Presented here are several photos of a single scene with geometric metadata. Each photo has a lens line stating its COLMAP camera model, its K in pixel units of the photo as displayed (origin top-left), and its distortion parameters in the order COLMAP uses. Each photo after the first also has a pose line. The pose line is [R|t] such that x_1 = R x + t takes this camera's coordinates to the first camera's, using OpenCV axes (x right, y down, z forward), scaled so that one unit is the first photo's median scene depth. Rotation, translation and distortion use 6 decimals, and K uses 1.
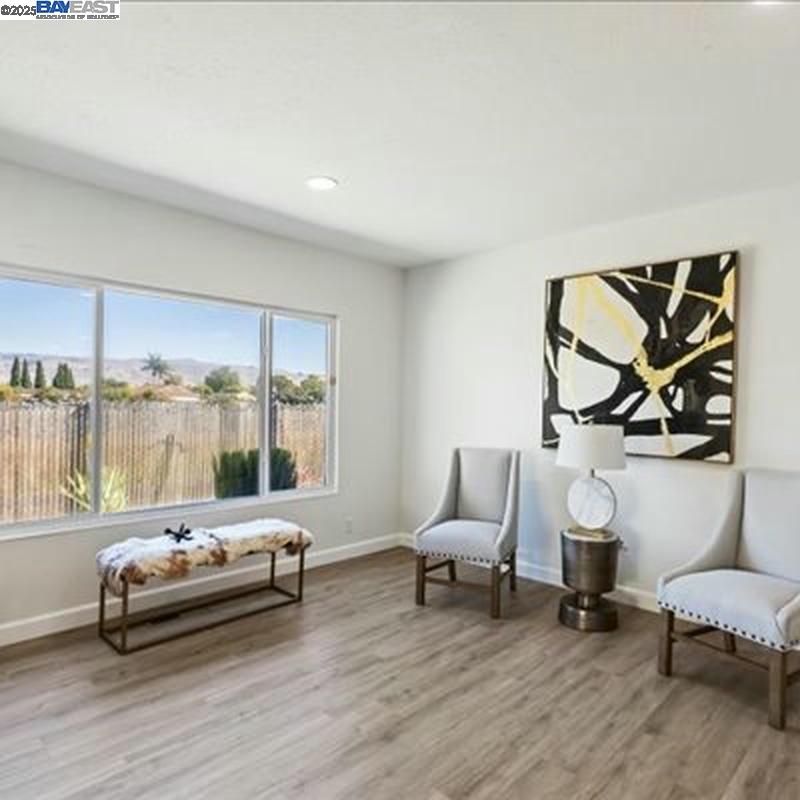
lens RADIAL K [[561.4, 0, 400.2], [0, 561.4, 400.1], [0, 0, 1]] dist [0.009045, 0.003613]
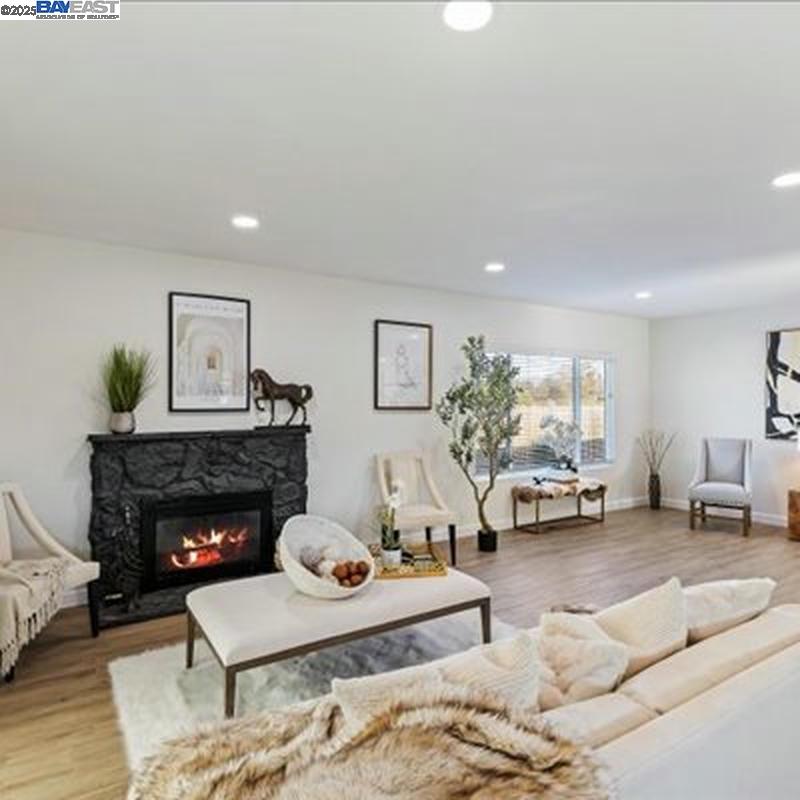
lens RADIAL K [[540.6, 0, 399.4], [0, 540.6, 399.2], [0, 0, 1]] dist [0.007595, -0.001873]
pose [[0.974778, -0.016793, -0.222542, -0.515144], [0.016172, 0.999859, -0.004609, -0.043534], [0.222588, 0.000894, 0.974912, -0.899613]]
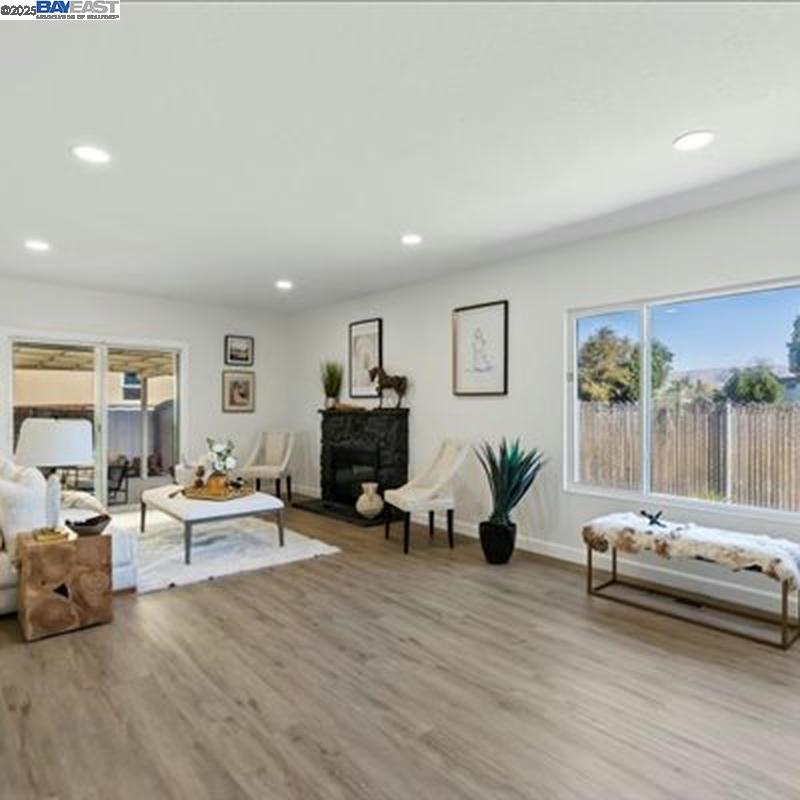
lens RADIAL K [[540.6, 0, 419.4], [0, 540.6, 401.3], [0, 0, 1]] dist [0.007595, -0.001873]
pose [[-0.085165, -0.020905, -0.996147, 0.707674], [0.003588, 0.999767, -0.021288, 0.029727], [0.996360, -0.005387, -0.085071, 0.639887]]
